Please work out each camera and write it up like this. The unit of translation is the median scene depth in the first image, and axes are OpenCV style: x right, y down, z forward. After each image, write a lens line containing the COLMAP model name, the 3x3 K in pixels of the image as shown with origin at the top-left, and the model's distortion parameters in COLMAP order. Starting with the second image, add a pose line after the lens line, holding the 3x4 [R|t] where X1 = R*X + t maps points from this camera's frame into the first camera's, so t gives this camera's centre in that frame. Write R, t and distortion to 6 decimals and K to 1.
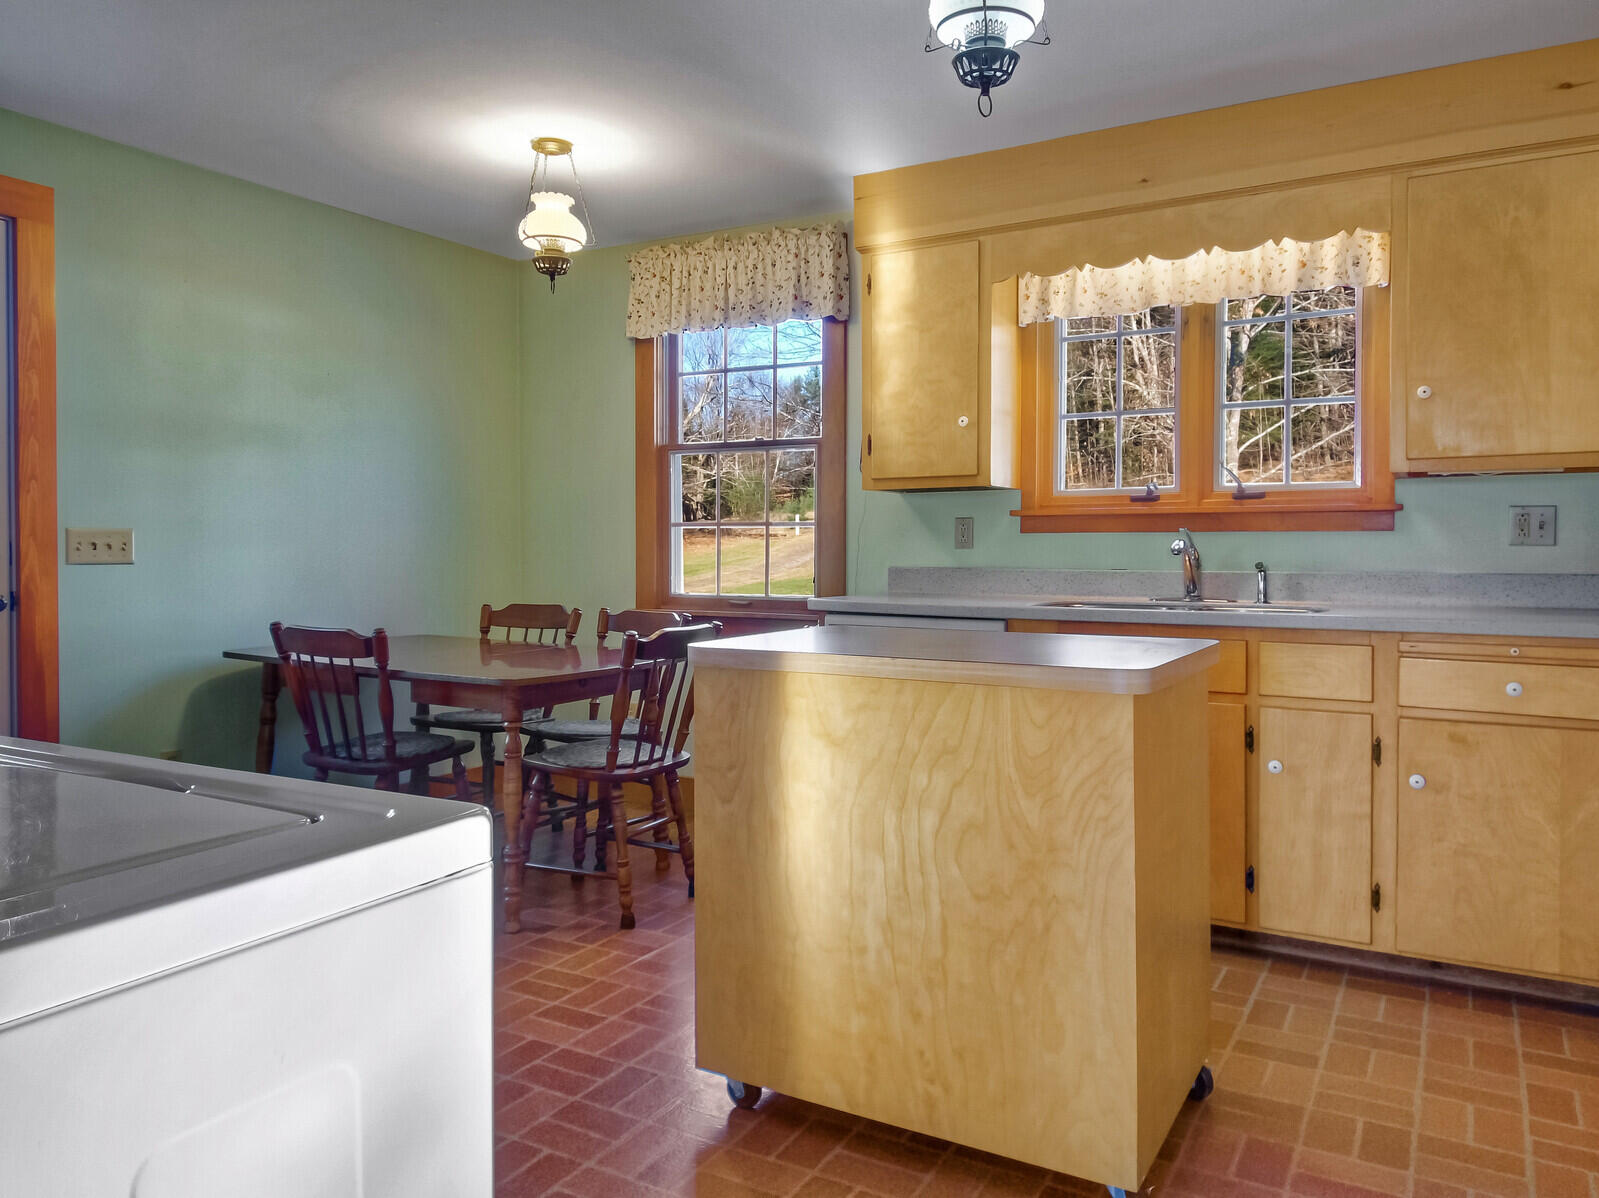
lens RADIAL K [[1057.6, 0, 799.1], [0, 1057.6, 557.1], [0, 0, 1]] dist [0.026323, -0.043177]
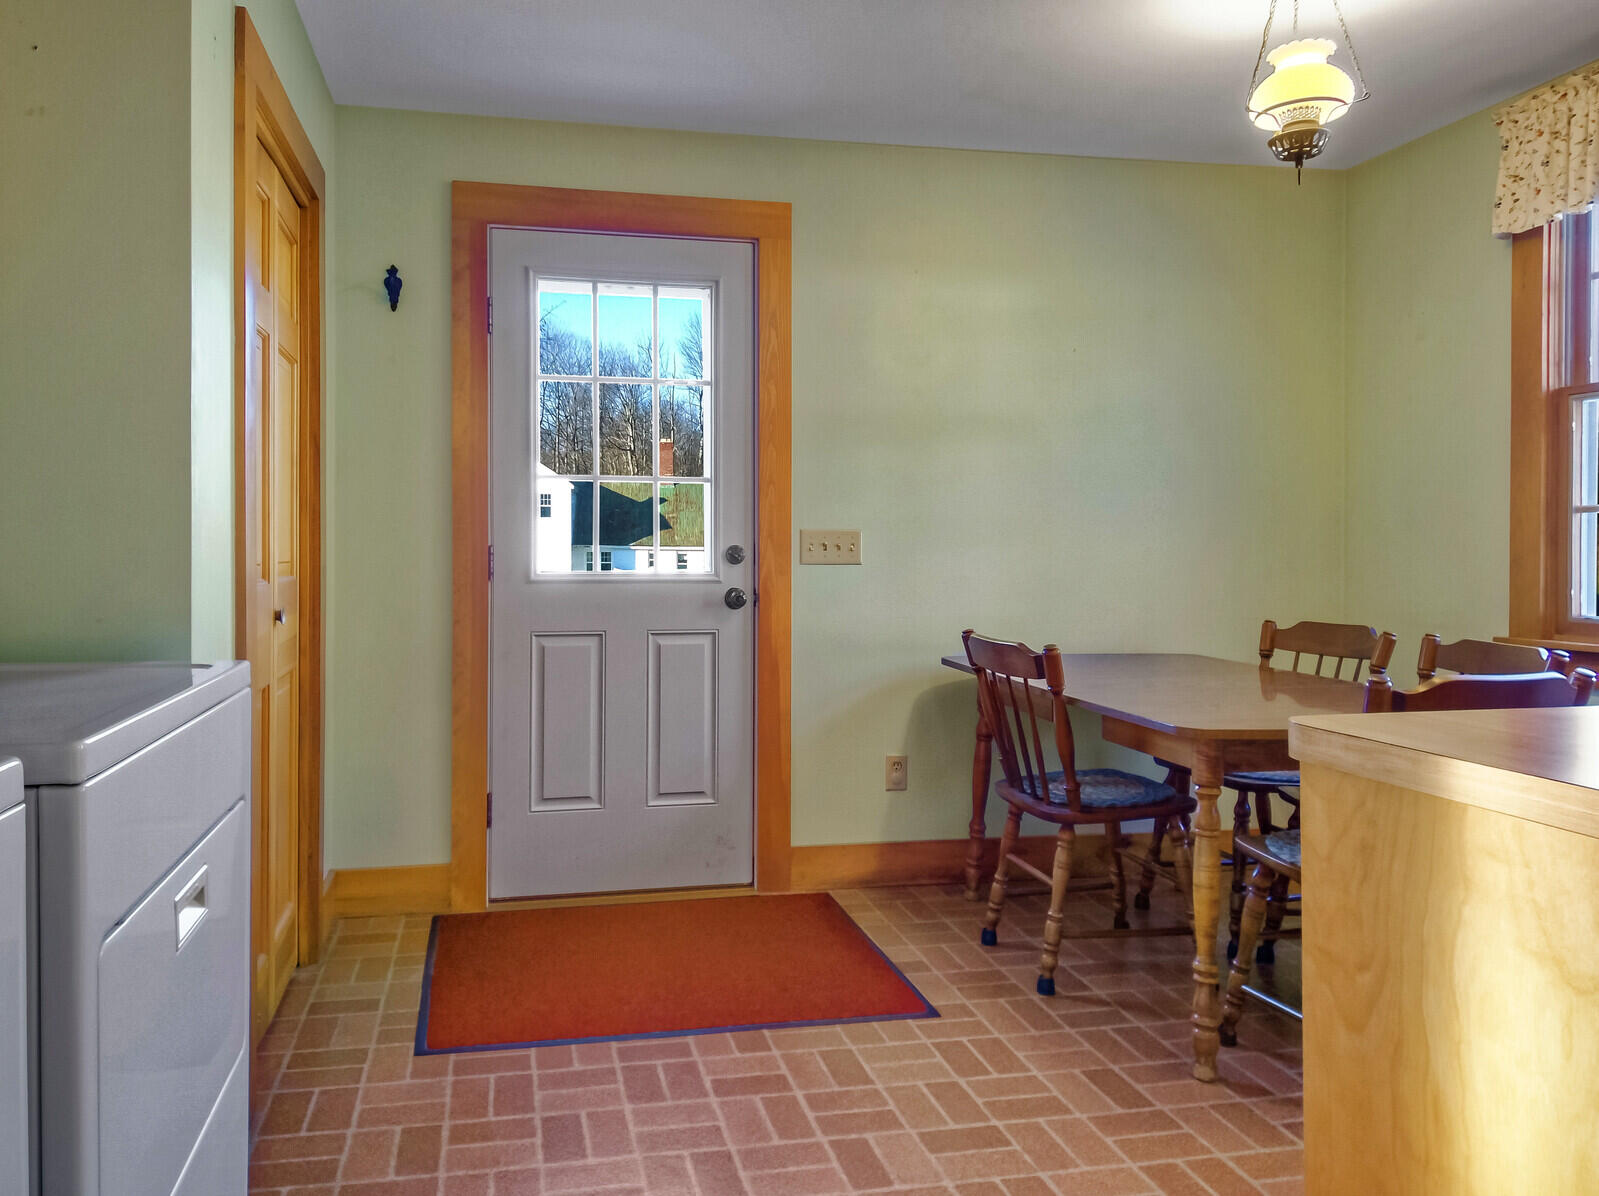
lens RADIAL K [[1057.6, 0, 799.1], [0, 1057.6, 556.1], [0, 0, 1]] dist [0.026323, -0.043177]
pose [[0.635310, -0.000231, -0.772257, 0.102814], [-0.003807, 0.999987, -0.003432, 0.002074], [0.772248, 0.005121, 0.635301, 0.299623]]
